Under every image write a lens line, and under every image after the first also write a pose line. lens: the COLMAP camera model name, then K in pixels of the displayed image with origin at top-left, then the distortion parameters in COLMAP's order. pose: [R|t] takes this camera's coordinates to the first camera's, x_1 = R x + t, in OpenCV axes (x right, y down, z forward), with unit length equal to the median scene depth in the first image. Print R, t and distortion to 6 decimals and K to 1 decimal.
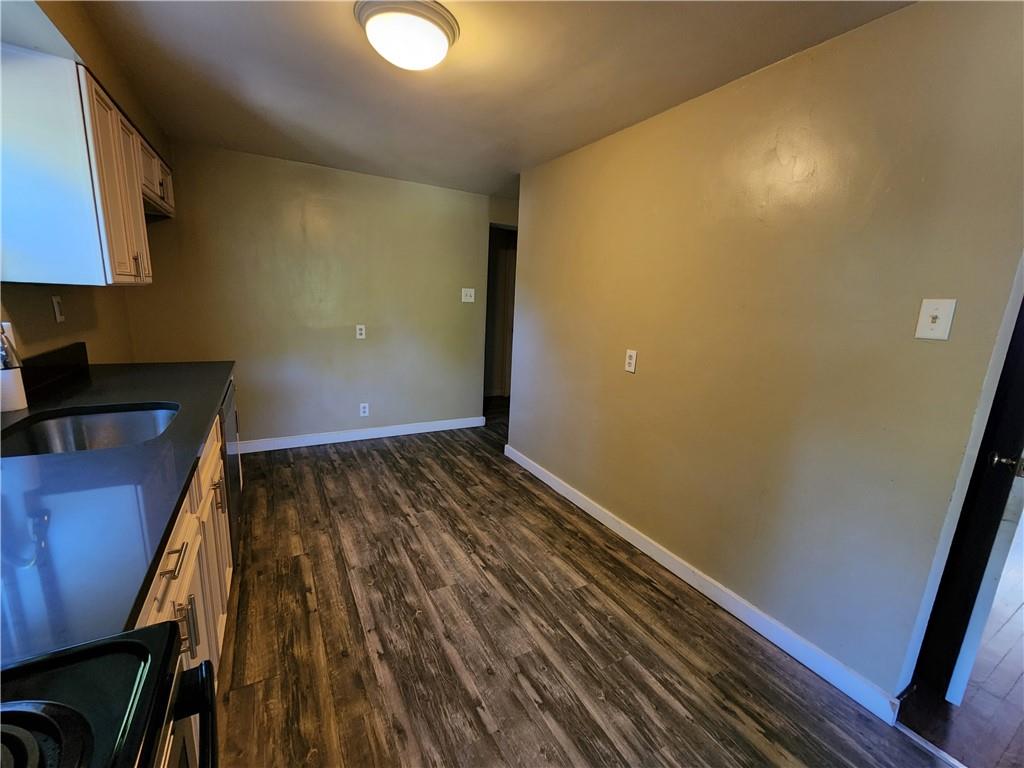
lens RADIAL K [[421.2, 0, 510.2], [0, 421.2, 384.0], [0, 0, 1]] dist [-0.000587, -0.000217]
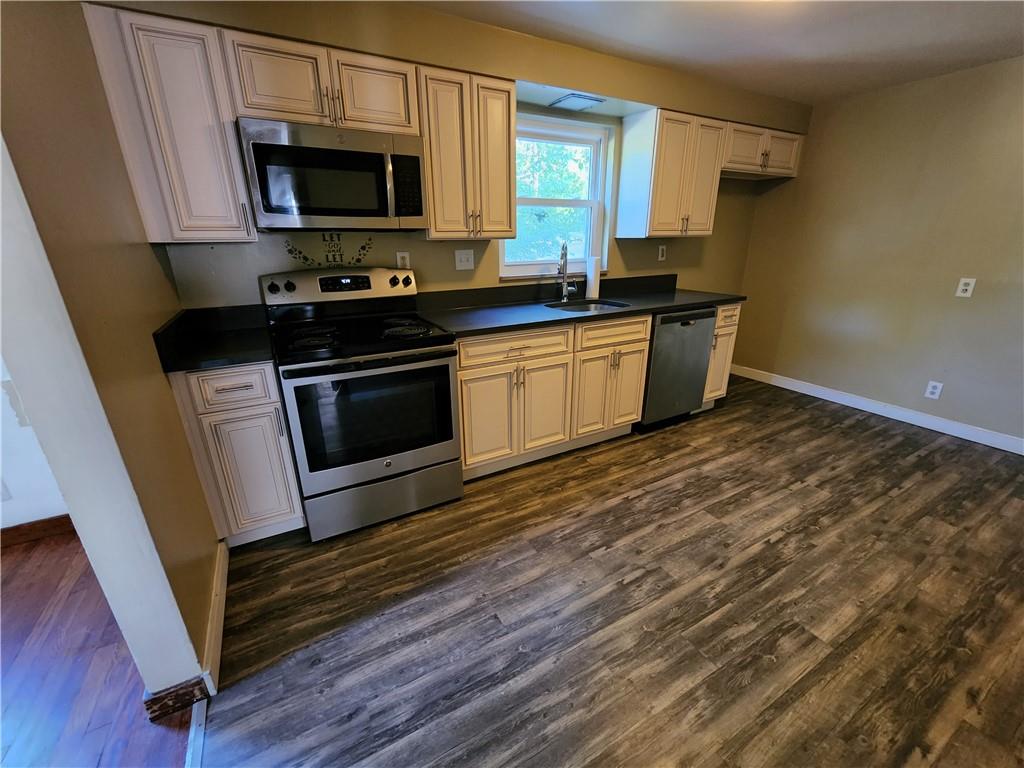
lens RADIAL K [[421.2, 0, 512.8], [0, 421.2, 386.7], [0, 0, 1]] dist [-0.000587, -0.000217]
pose [[0.009327, 0.287587, -0.957709, 0.689548], [-0.191366, 0.940562, 0.280574, -0.024119], [0.981474, 0.180656, 0.063807, 0.341621]]
